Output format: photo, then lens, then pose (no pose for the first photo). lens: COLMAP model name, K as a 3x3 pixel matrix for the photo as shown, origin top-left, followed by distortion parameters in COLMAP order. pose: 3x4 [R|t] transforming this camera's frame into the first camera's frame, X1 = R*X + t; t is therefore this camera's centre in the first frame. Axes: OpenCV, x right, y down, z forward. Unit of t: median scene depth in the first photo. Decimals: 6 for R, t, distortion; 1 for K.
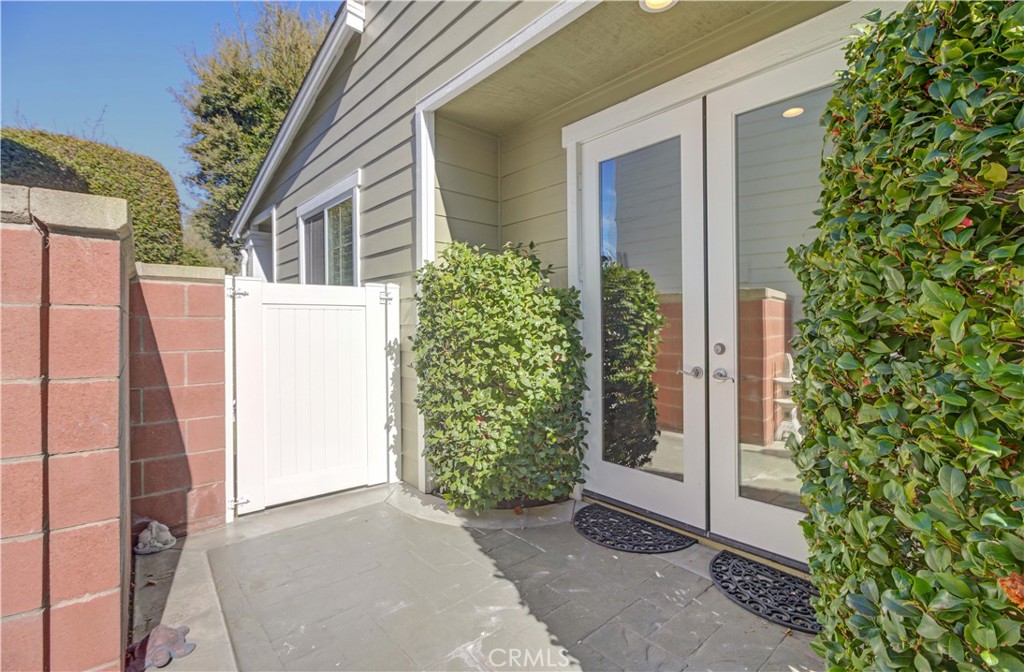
lens RADIAL K [[473.1, 0, 509.6], [0, 473.1, 325.5], [0, 0, 1]] dist [0.017674, -0.000155]
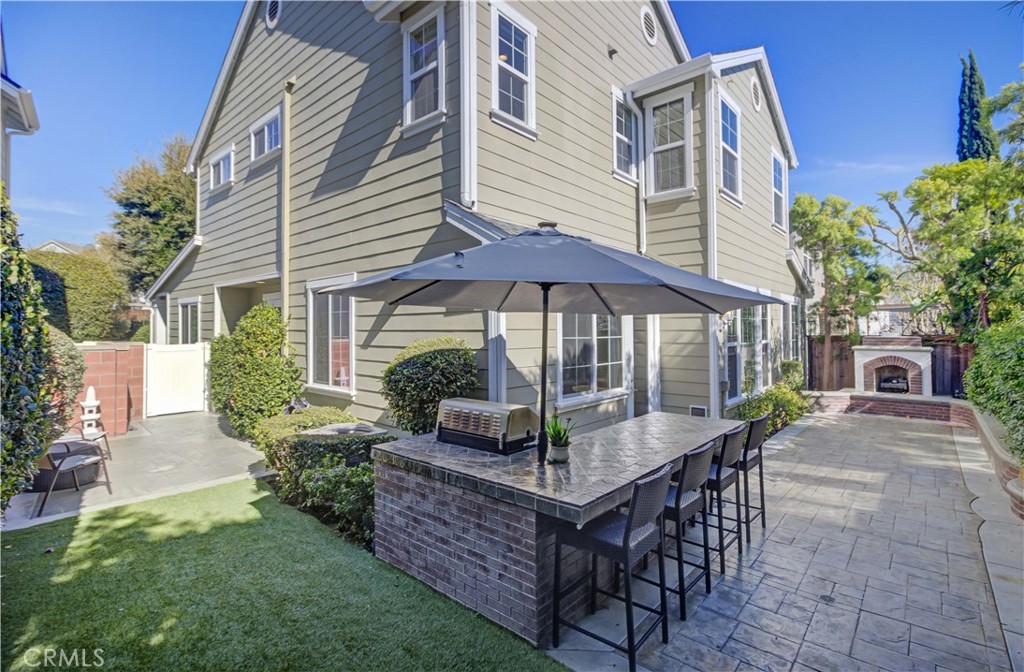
lens RADIAL K [[476.8, 0, 526.1], [0, 476.8, 322.8], [0, 0, 1]] dist [-0.003195, -0.000996]
pose [[0.987961, 0.004656, 0.154634, 1.081769], [-0.002961, 0.999933, -0.011193, -0.160130], [-0.154676, 0.010601, 0.987908, -1.911389]]
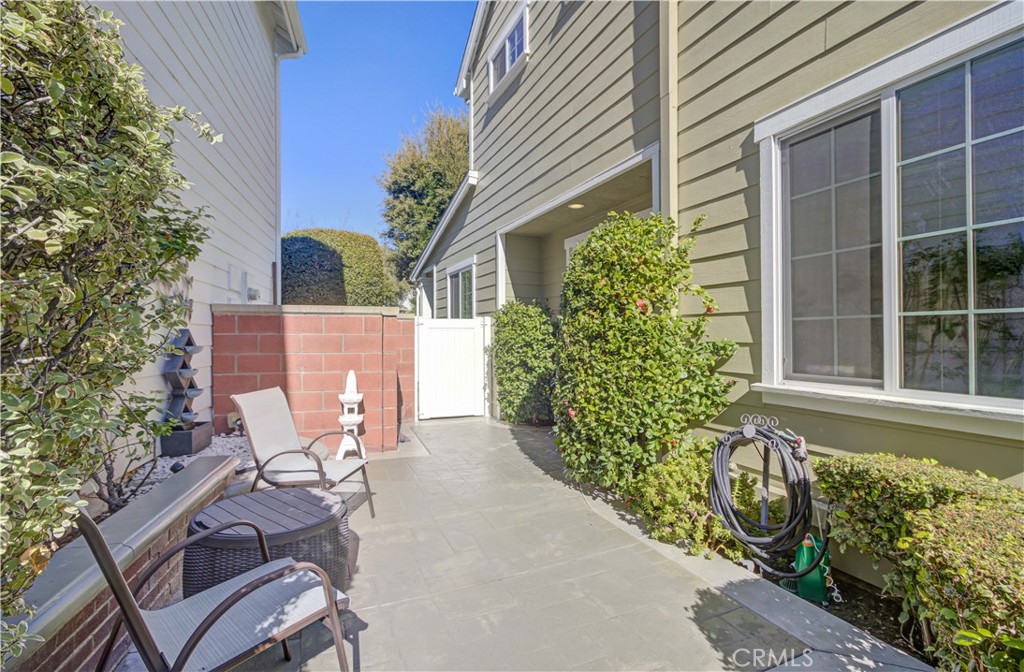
lens RADIAL K [[469.5, 0, 514.6], [0, 469.5, 329.9], [0, 0, 1]] dist [-0.002121, -0.000531]
pose [[0.956986, 0.000603, -0.290133, 0.391174], [-0.002553, 0.999977, -0.006343, -0.018555], [0.290122, 0.006811, 0.956965, -0.768387]]
